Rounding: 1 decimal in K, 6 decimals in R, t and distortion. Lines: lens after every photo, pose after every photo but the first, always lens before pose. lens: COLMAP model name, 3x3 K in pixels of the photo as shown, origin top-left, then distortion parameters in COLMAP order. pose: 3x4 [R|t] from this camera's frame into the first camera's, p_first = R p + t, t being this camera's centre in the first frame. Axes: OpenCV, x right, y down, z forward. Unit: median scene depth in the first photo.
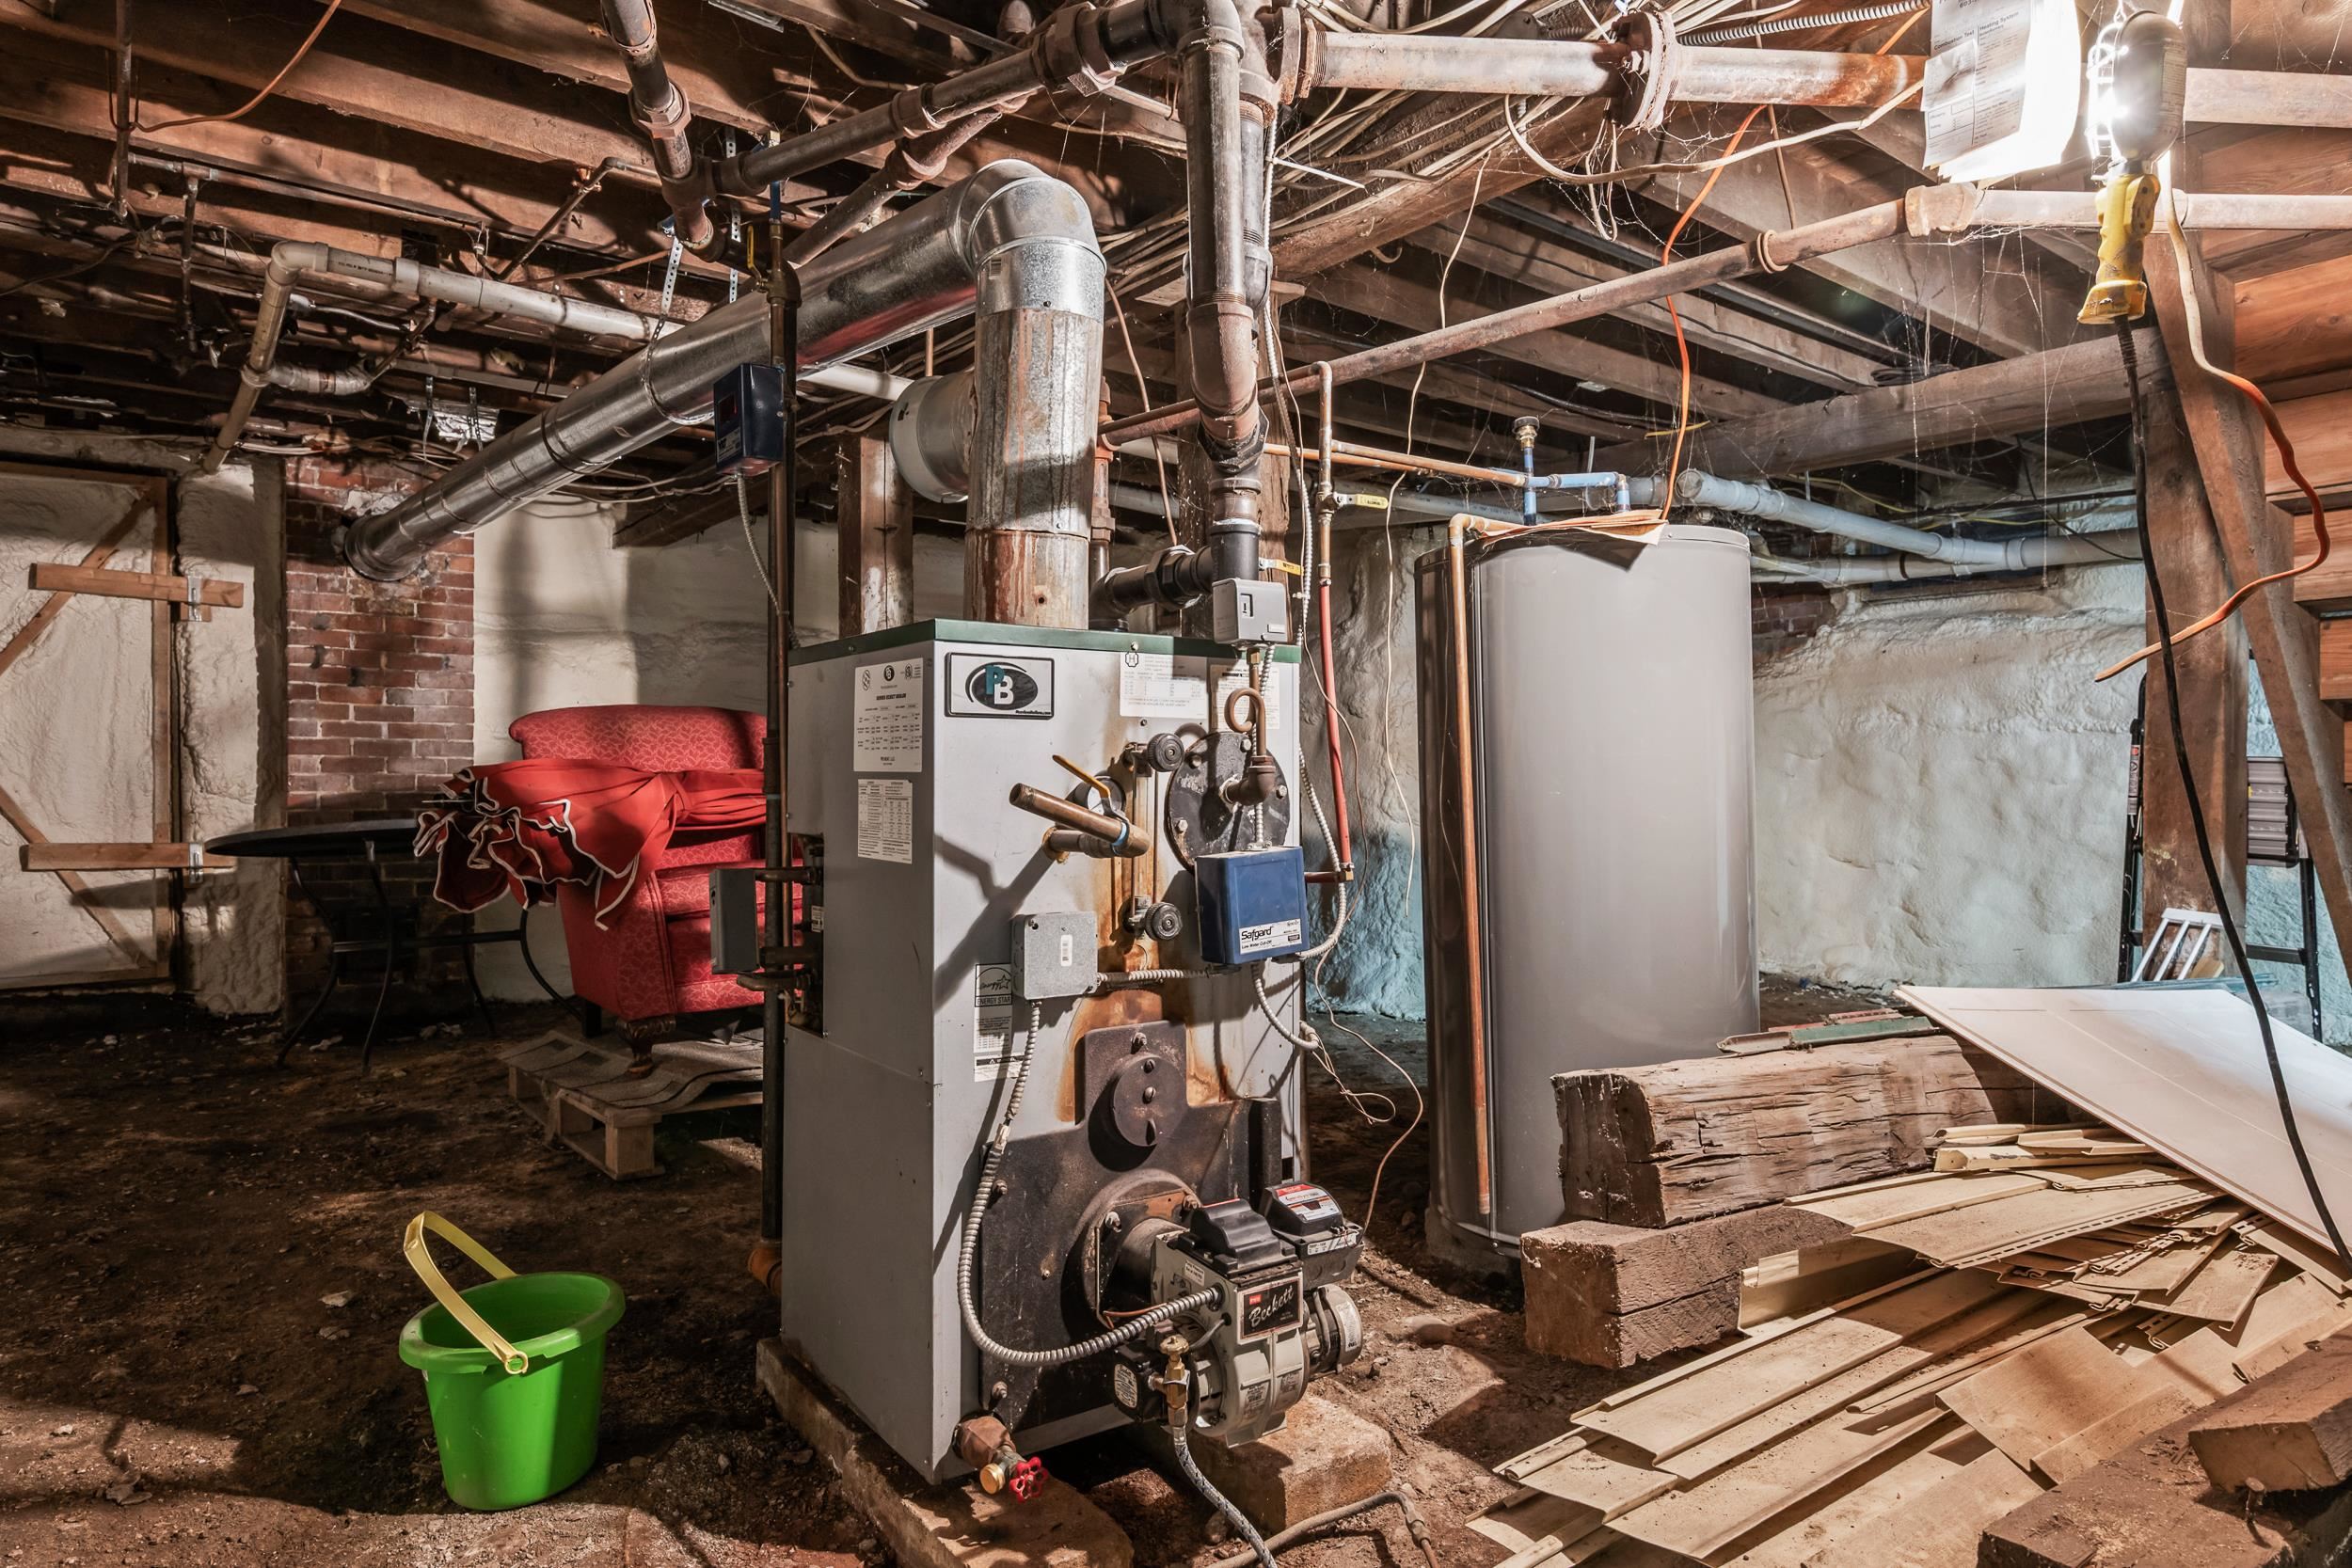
lens RADIAL K [[1362.7, 0, 1176.0], [0, 1362.7, 784.0], [0, 0, 1]] dist [0.005030, 0.000550]
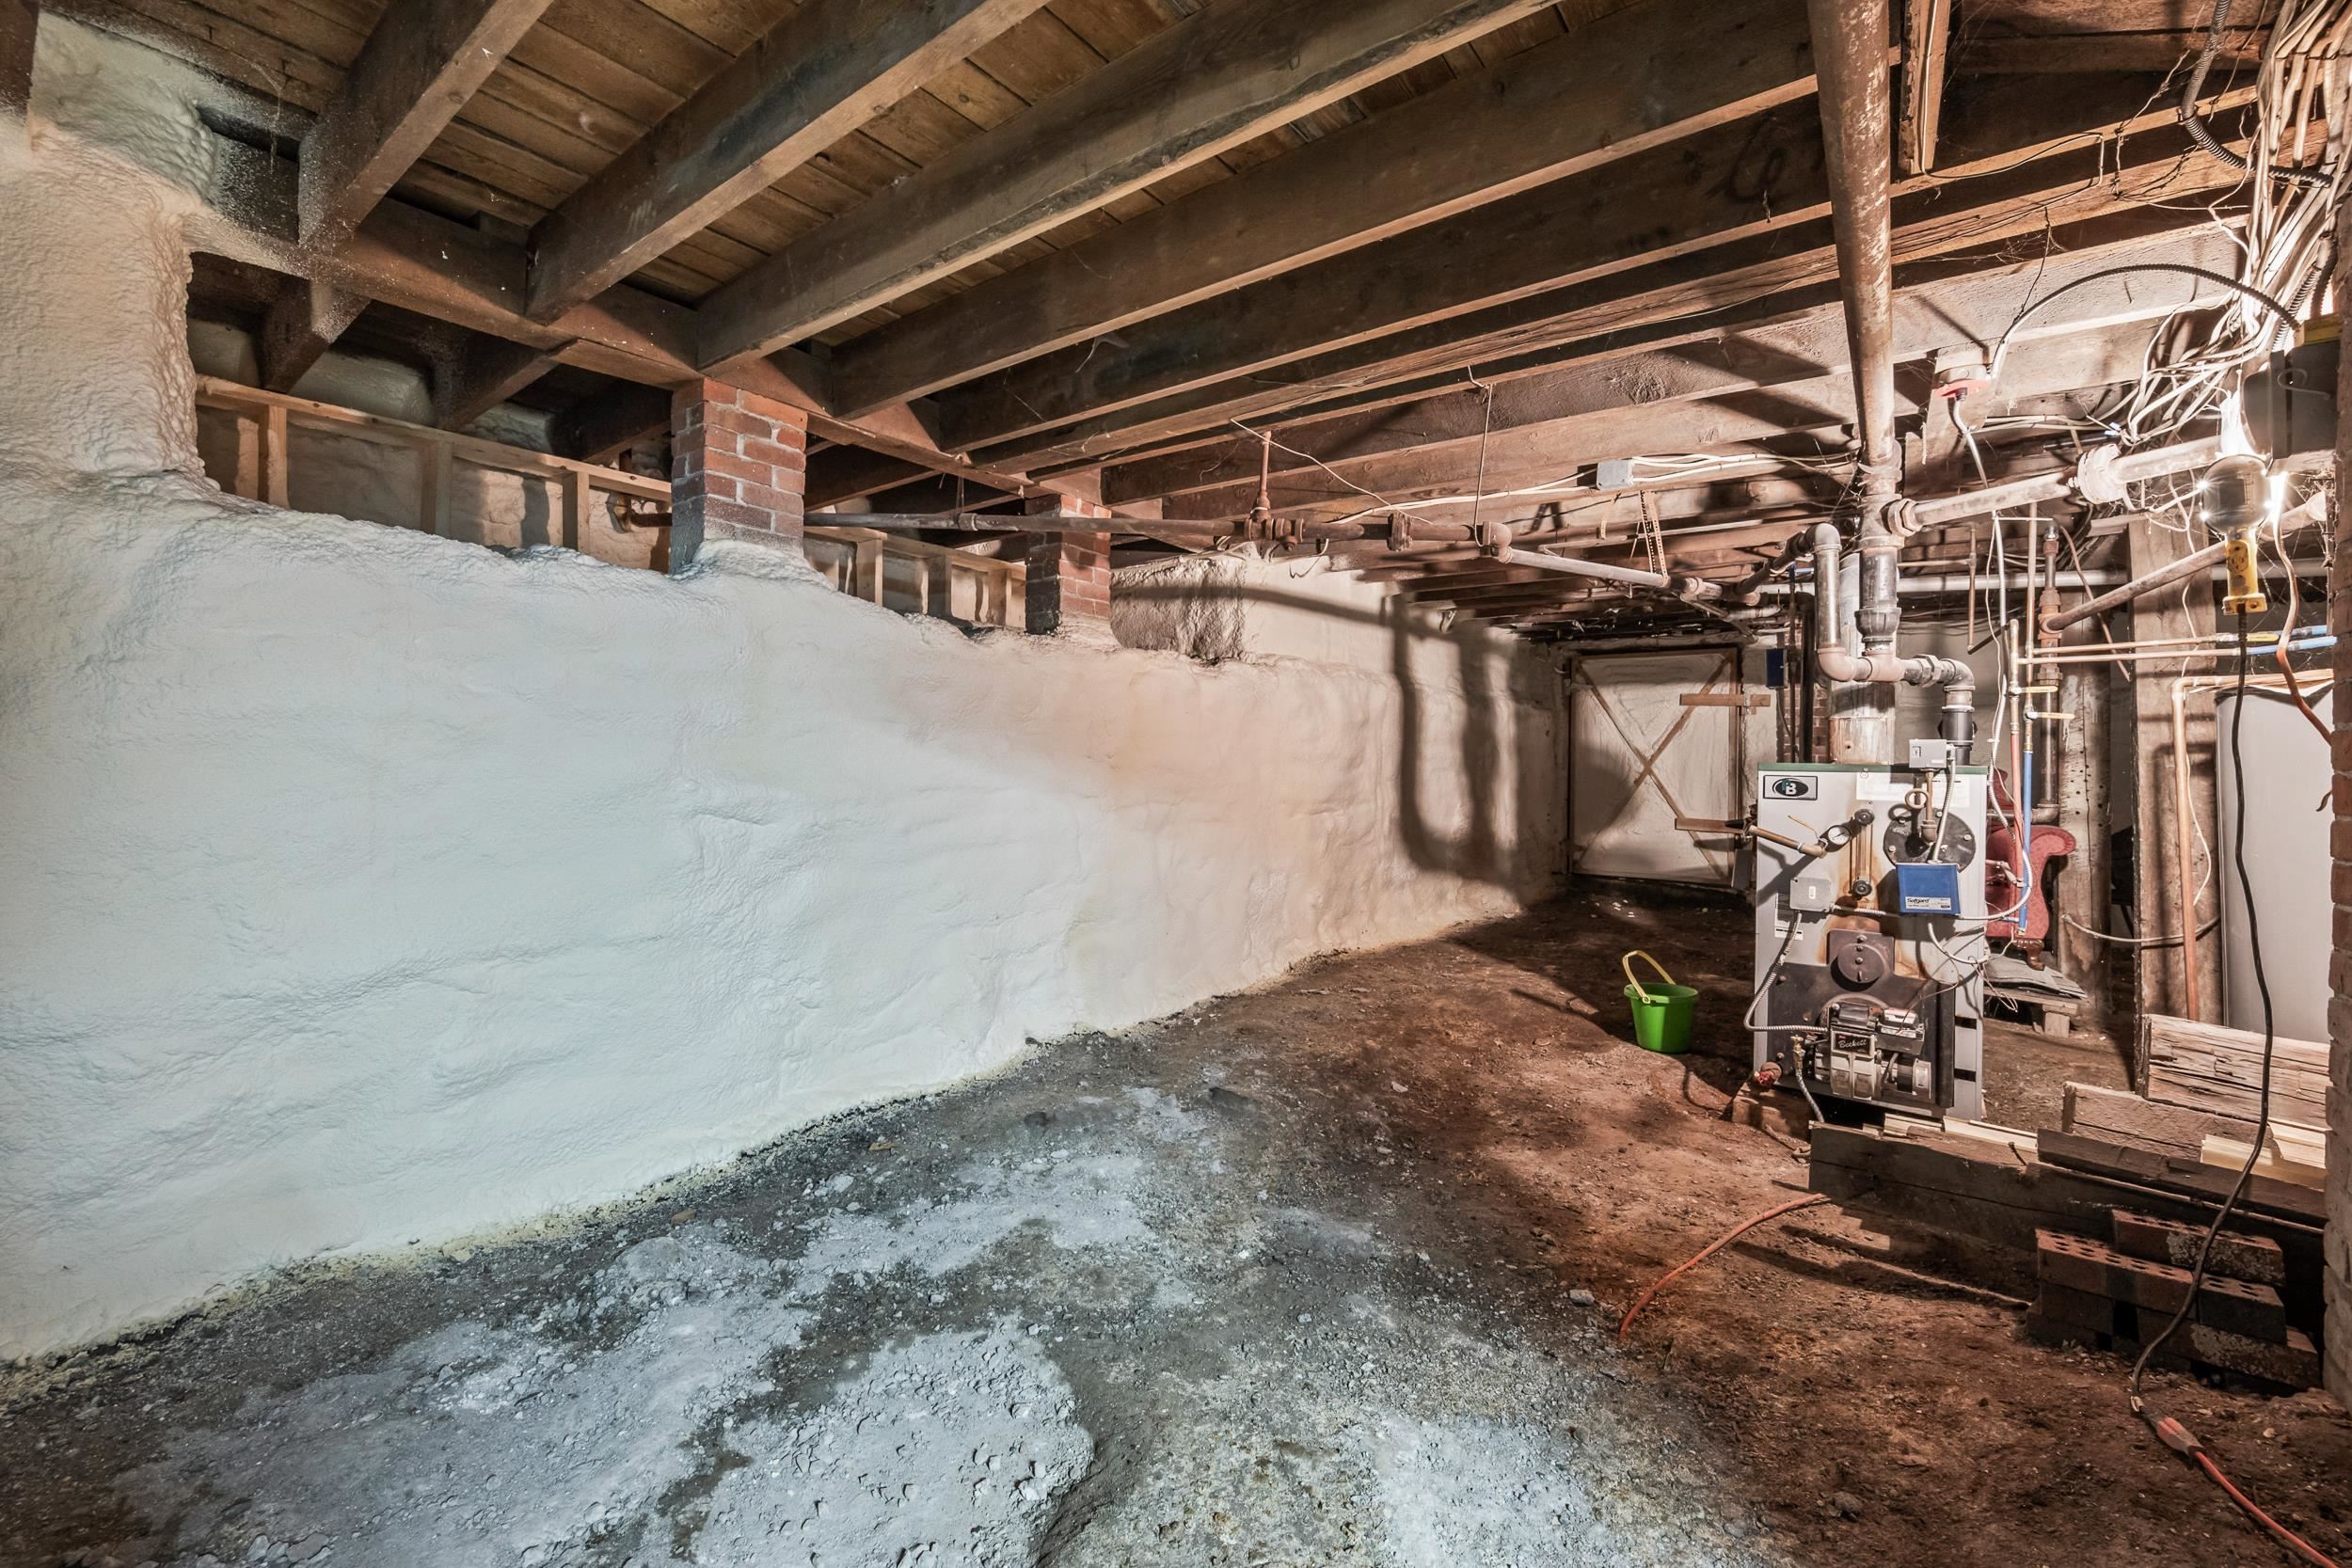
lens RADIAL K [[950.7, 0, 1186.0], [0, 950.7, 762.9], [0, 0, 1]] dist [0.000035, -0.000401]
pose [[0.269527, 0.010078, -0.962940, 1.214273], [-0.023111, 0.999725, 0.003994, -0.091819], [0.962715, 0.021178, 0.269686, -0.558138]]
